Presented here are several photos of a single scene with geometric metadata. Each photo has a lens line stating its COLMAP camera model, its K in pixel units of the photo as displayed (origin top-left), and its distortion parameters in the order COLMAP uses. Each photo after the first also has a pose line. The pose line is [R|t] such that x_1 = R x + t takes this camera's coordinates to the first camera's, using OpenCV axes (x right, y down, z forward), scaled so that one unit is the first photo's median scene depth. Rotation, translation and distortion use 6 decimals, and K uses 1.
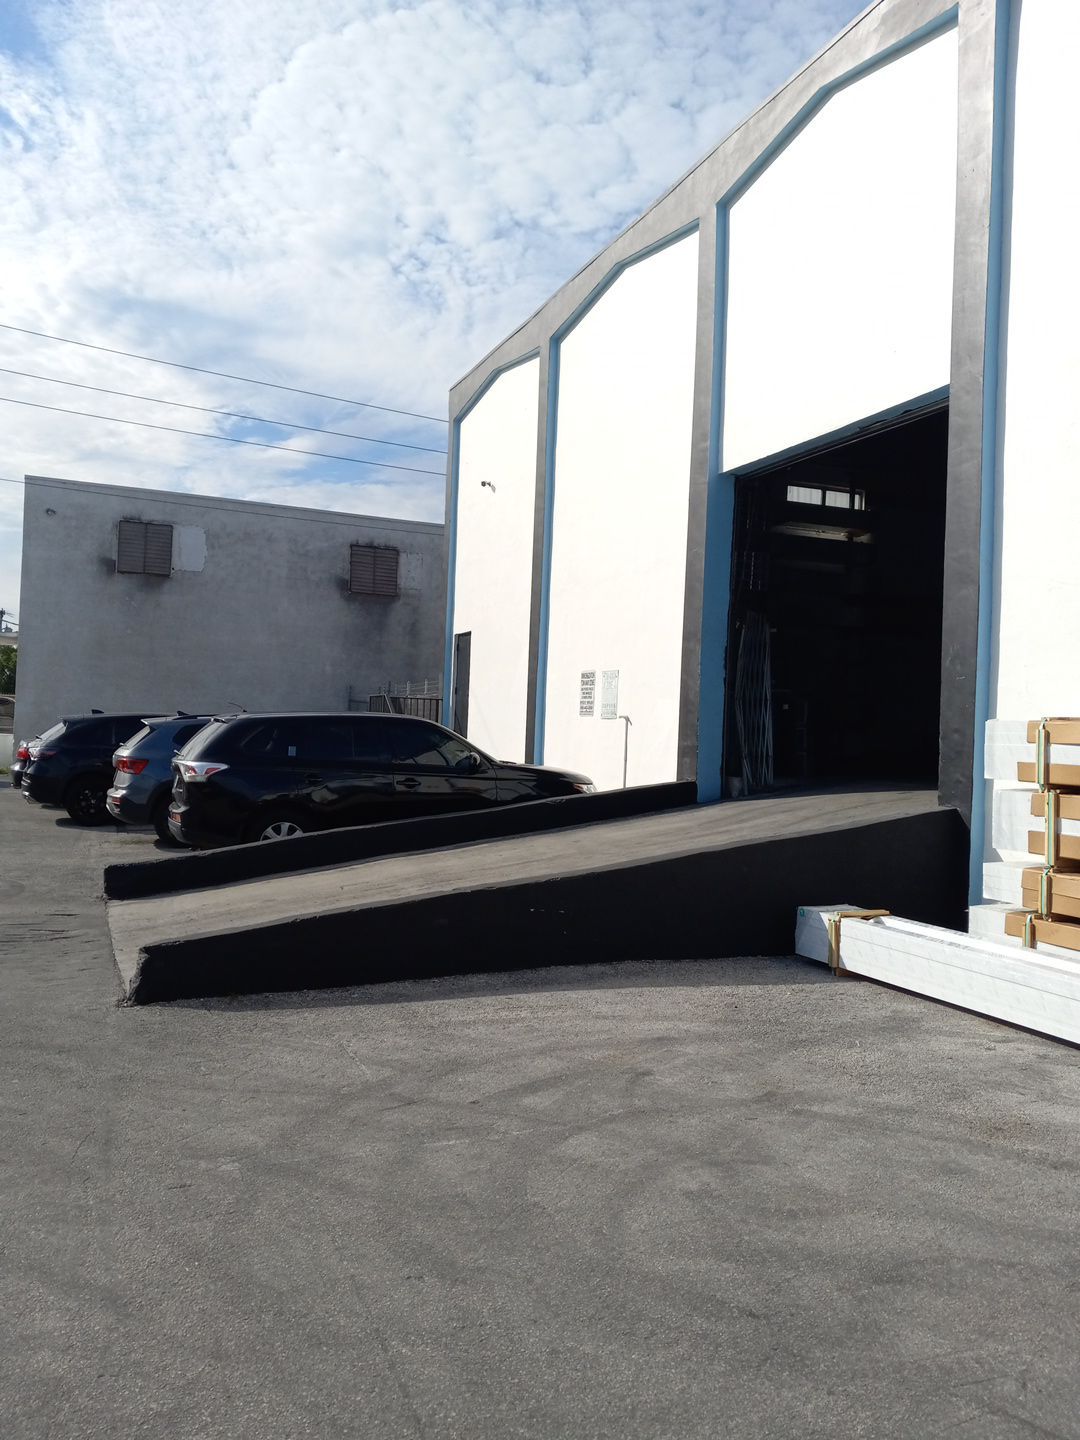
lens RADIAL K [[1136.9, 0, 544.3], [0, 1136.9, 721.3], [0, 0, 1]] dist [0.036441, -0.043454]
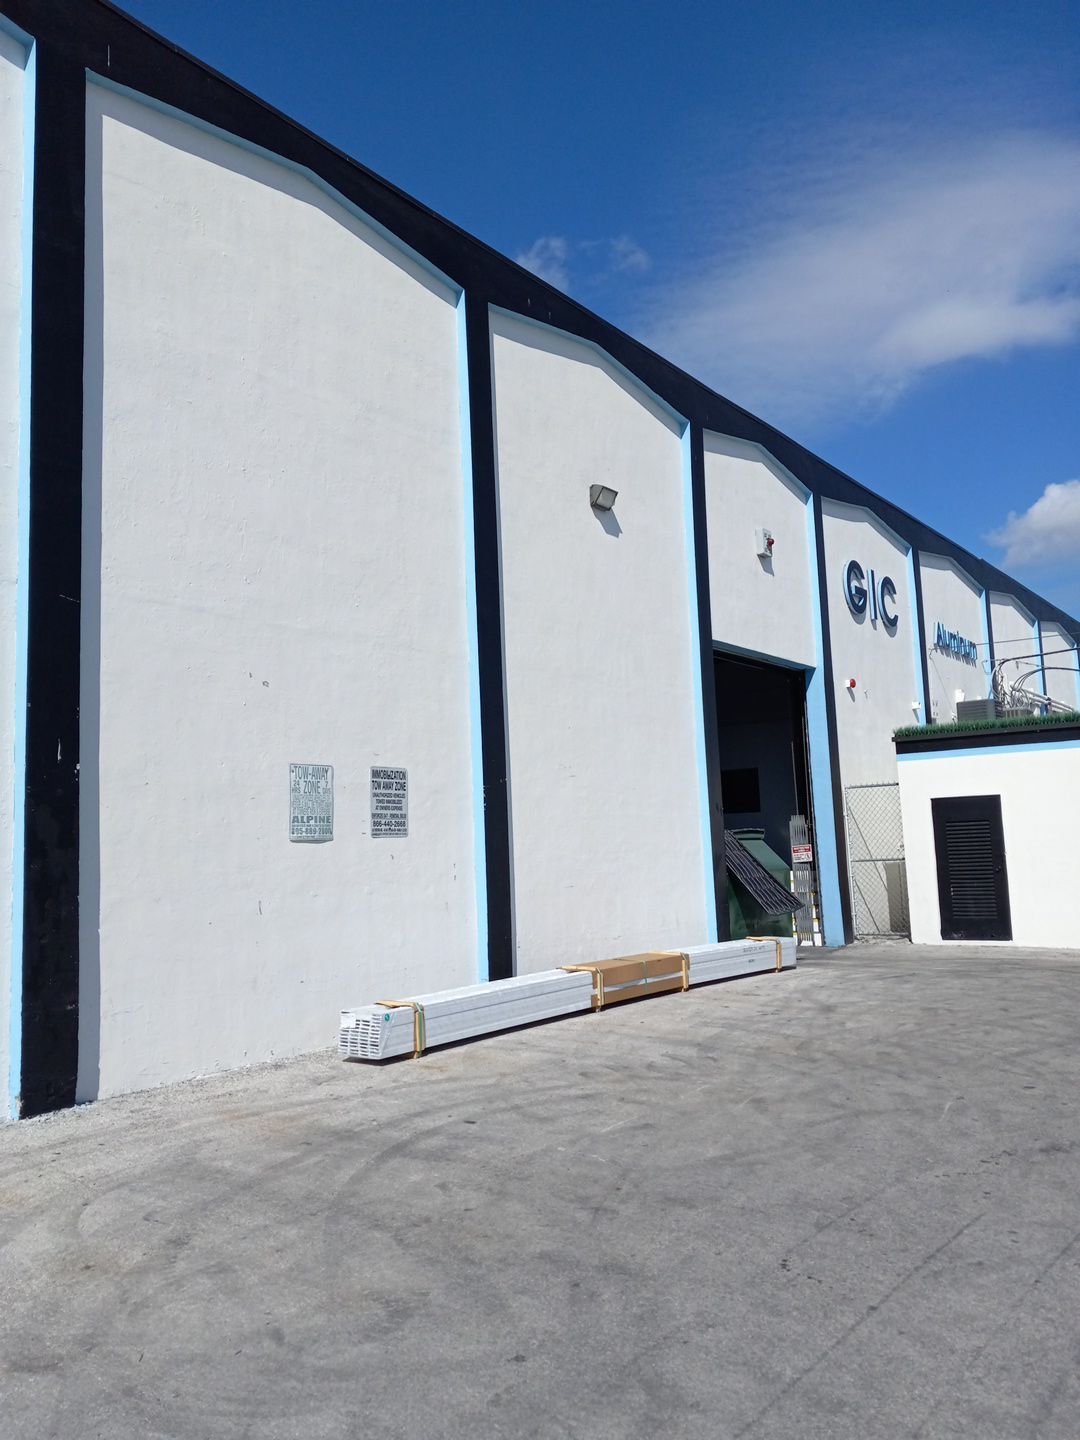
lens RADIAL K [[1136.9, 0, 567.8], [0, 1136.9, 733.9], [0, 0, 1]] dist [0.036441, -0.043454]
pose [[-0.564492, 0.084507, 0.821101, -0.822140], [0.014834, 0.995623, -0.092271, 0.008441], [-0.825305, -0.039906, -0.563275, 1.542429]]
